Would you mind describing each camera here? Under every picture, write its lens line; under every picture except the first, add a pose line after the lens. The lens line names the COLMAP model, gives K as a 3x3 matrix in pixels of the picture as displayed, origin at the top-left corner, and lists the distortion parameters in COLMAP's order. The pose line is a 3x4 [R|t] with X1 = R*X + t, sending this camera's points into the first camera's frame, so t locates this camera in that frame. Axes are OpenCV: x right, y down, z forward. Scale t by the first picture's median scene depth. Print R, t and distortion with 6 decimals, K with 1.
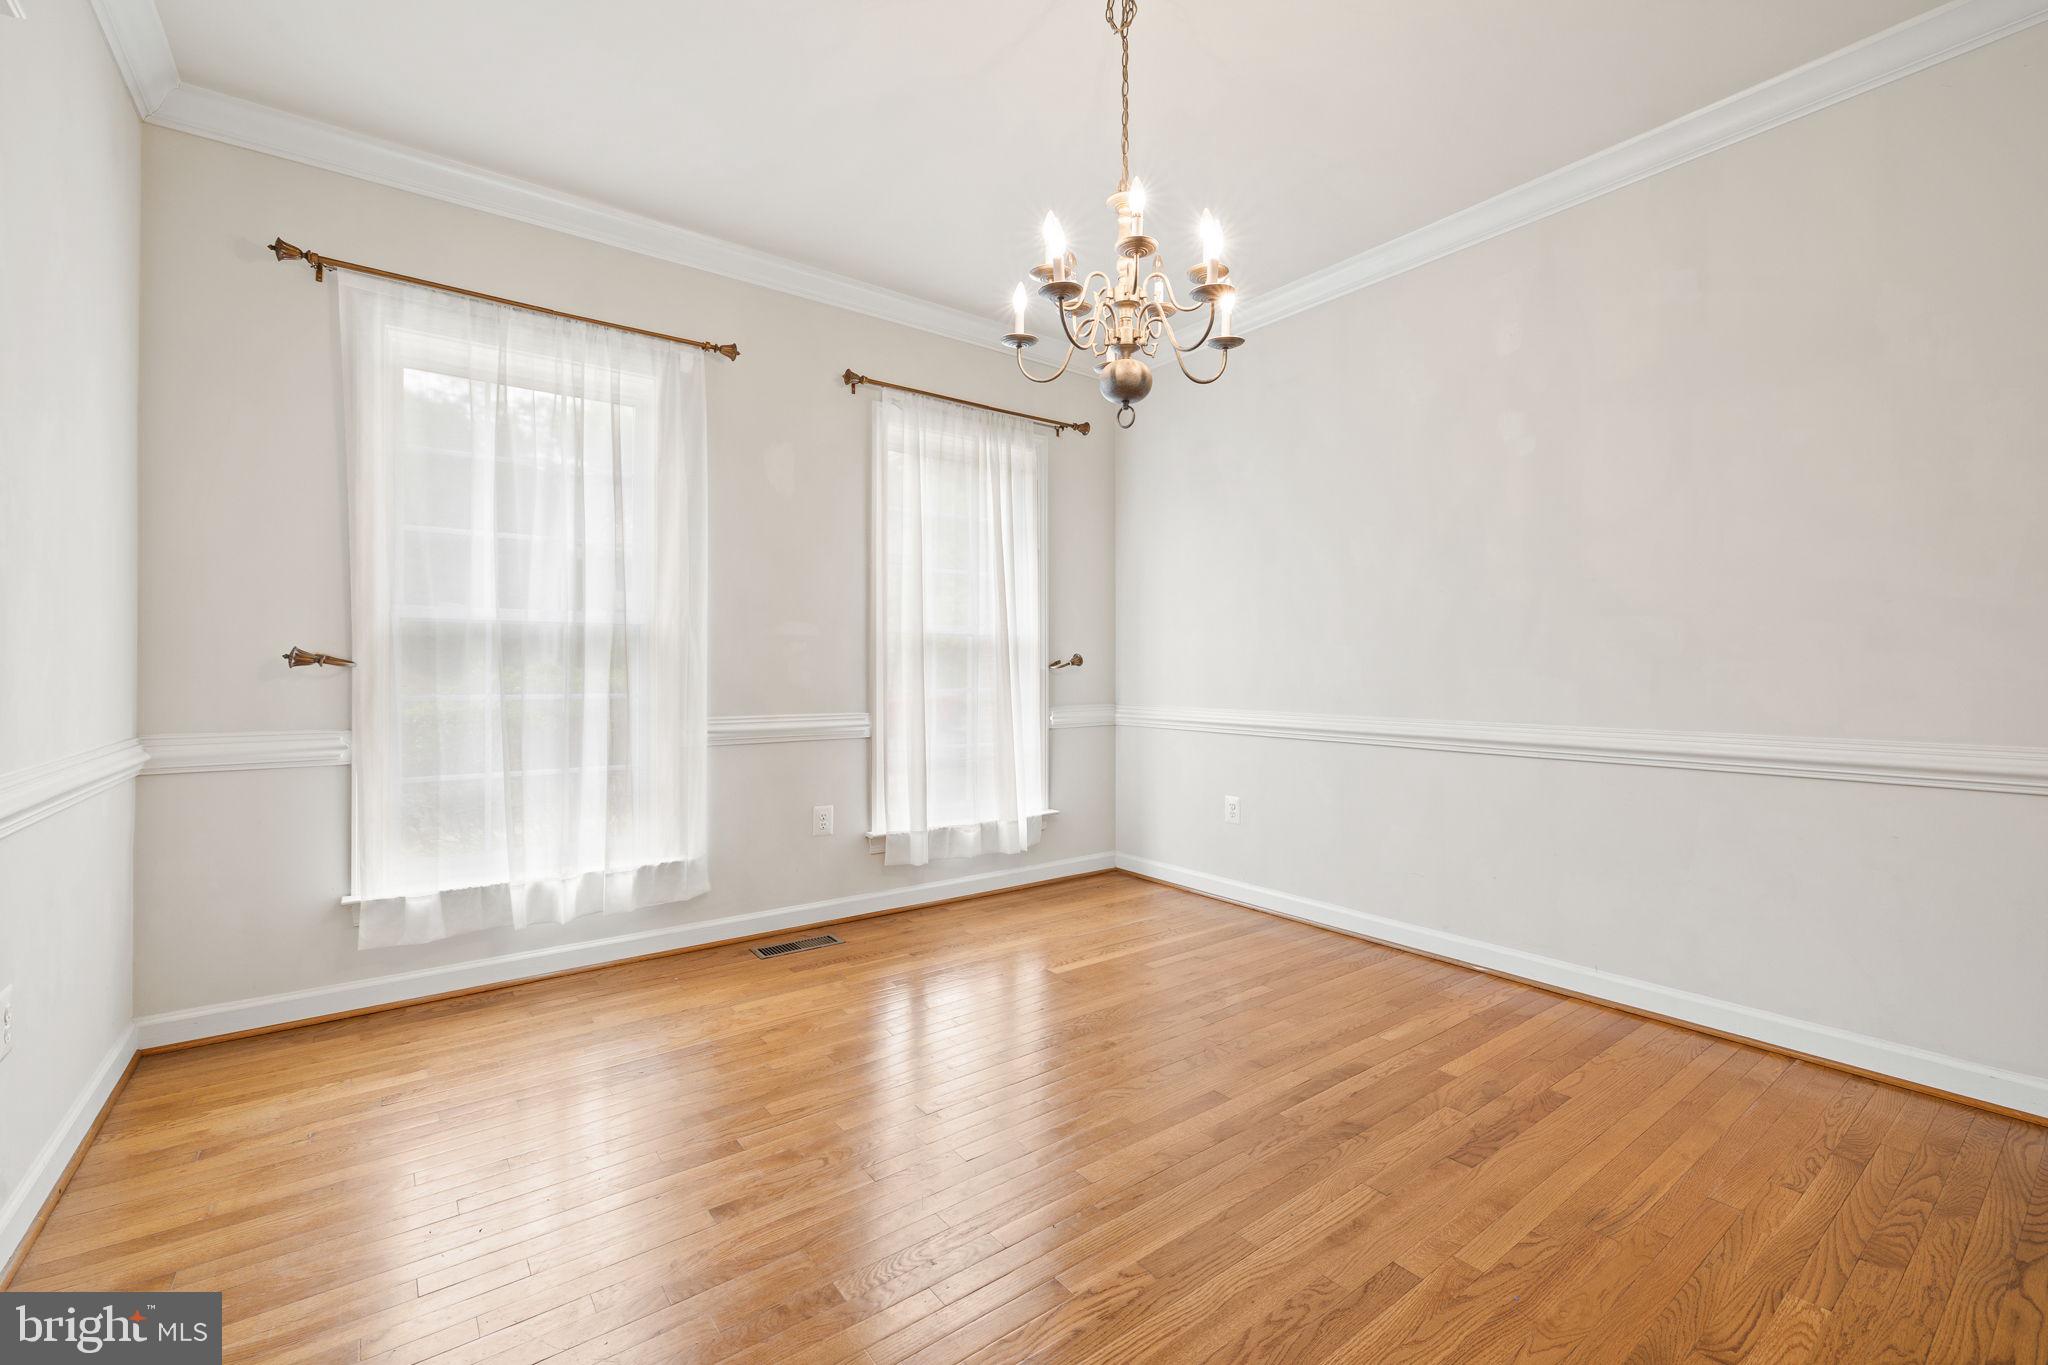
lens RADIAL K [[862.2, 0, 1024.2], [0, 862.2, 674.7], [0, 0, 1]] dist [0.005337, -0.000832]
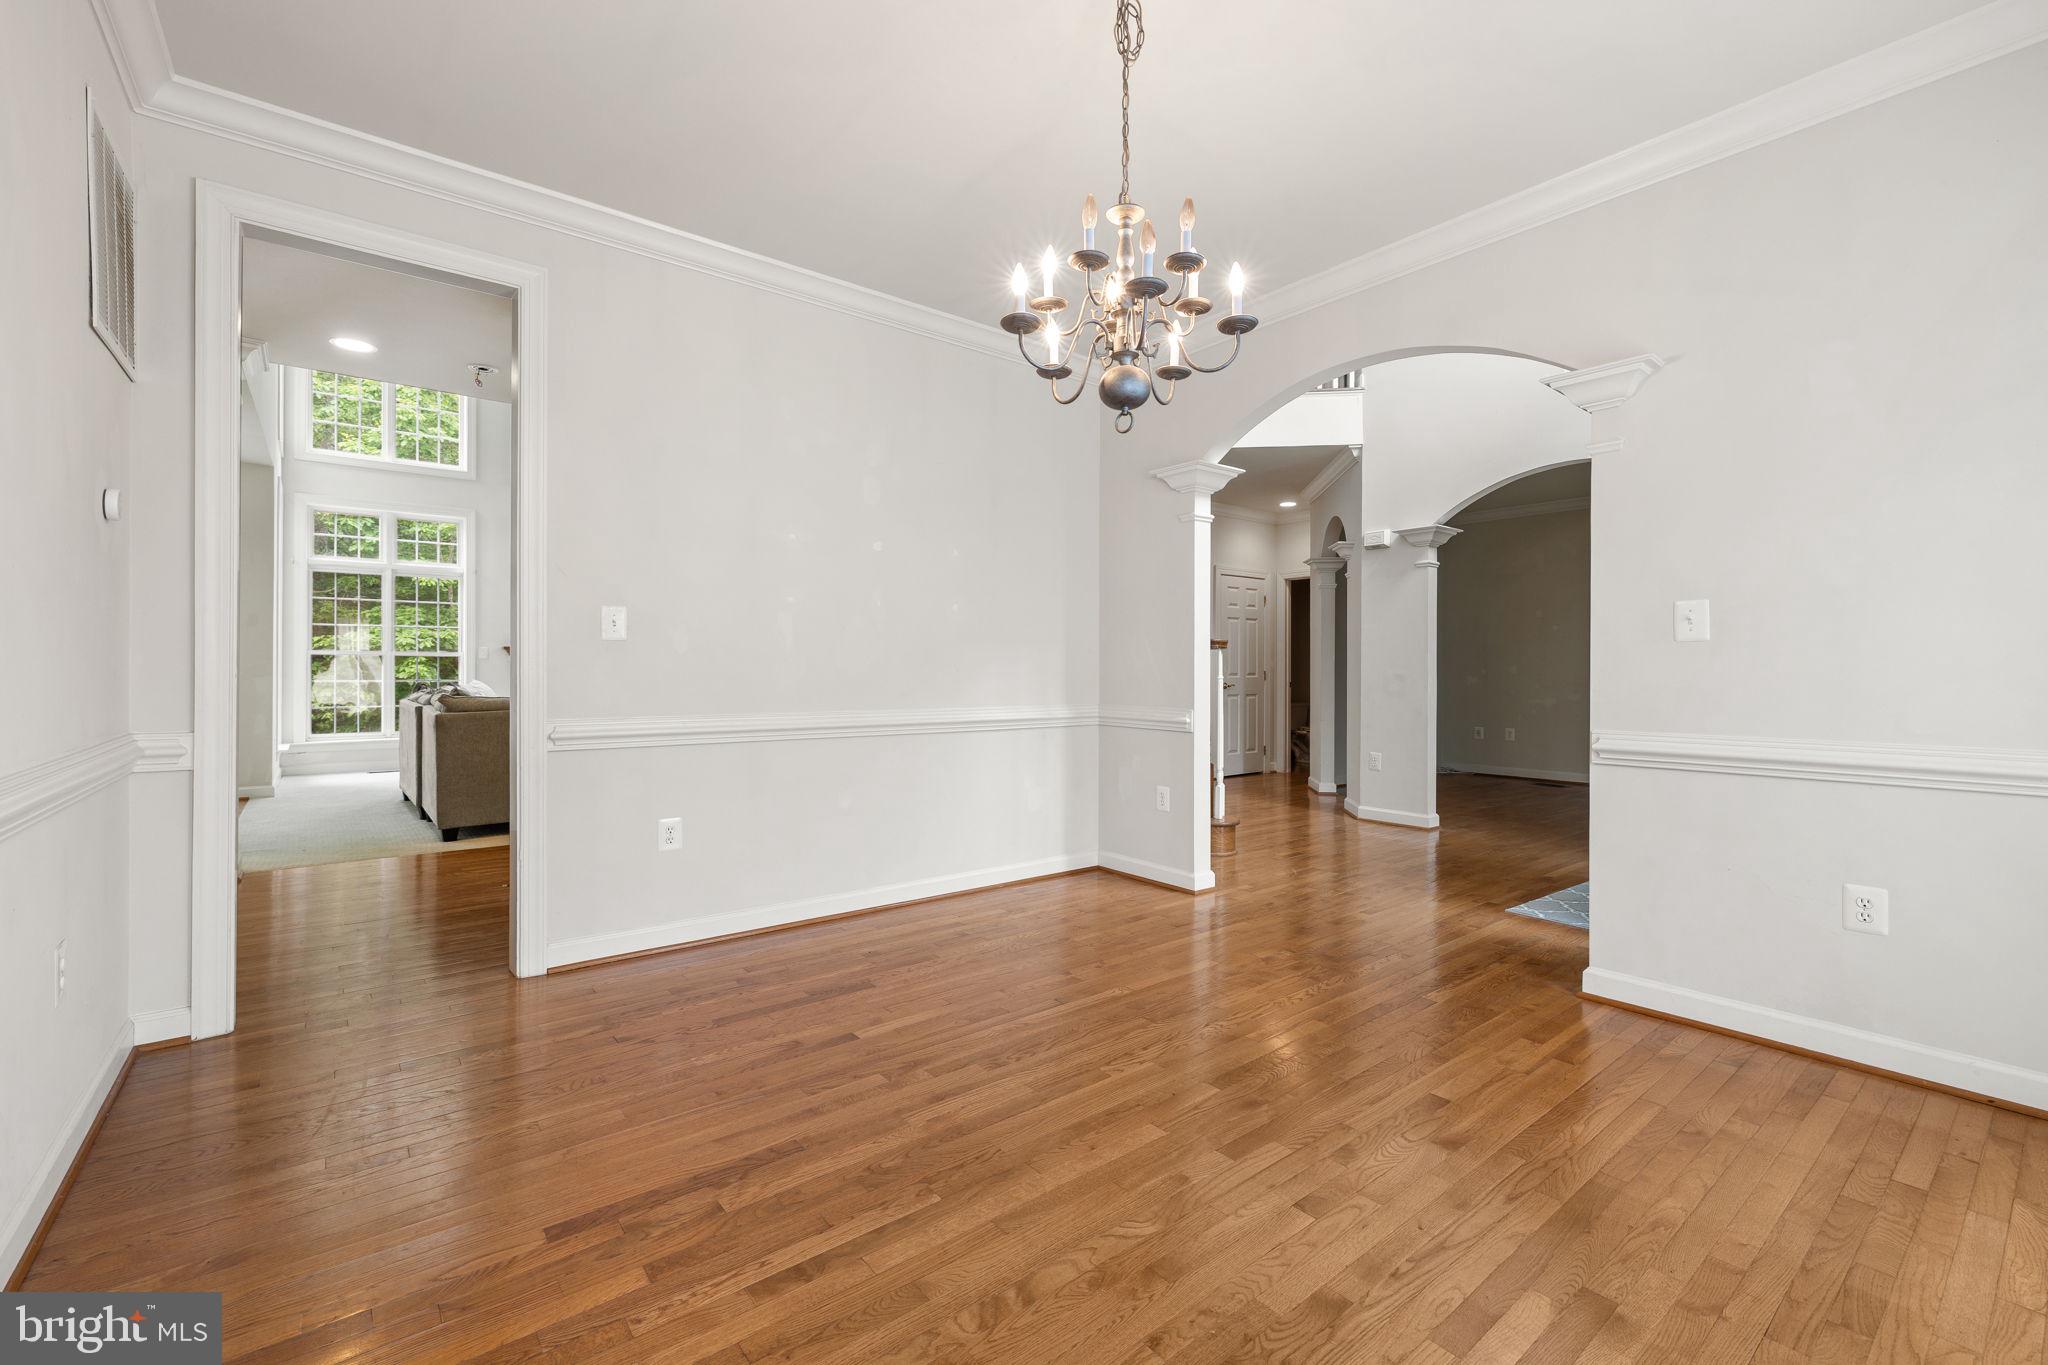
lens RADIAL K [[862.2, 0, 1022.5], [0, 862.2, 674.4], [0, 0, 1]] dist [0.005337, -0.000832]
pose [[-0.999696, 0.004731, -0.024185, 0.211595], [0.004532, 0.999955, 0.008294, -0.008689], [0.024223, 0.008182, -0.999673, 1.658783]]
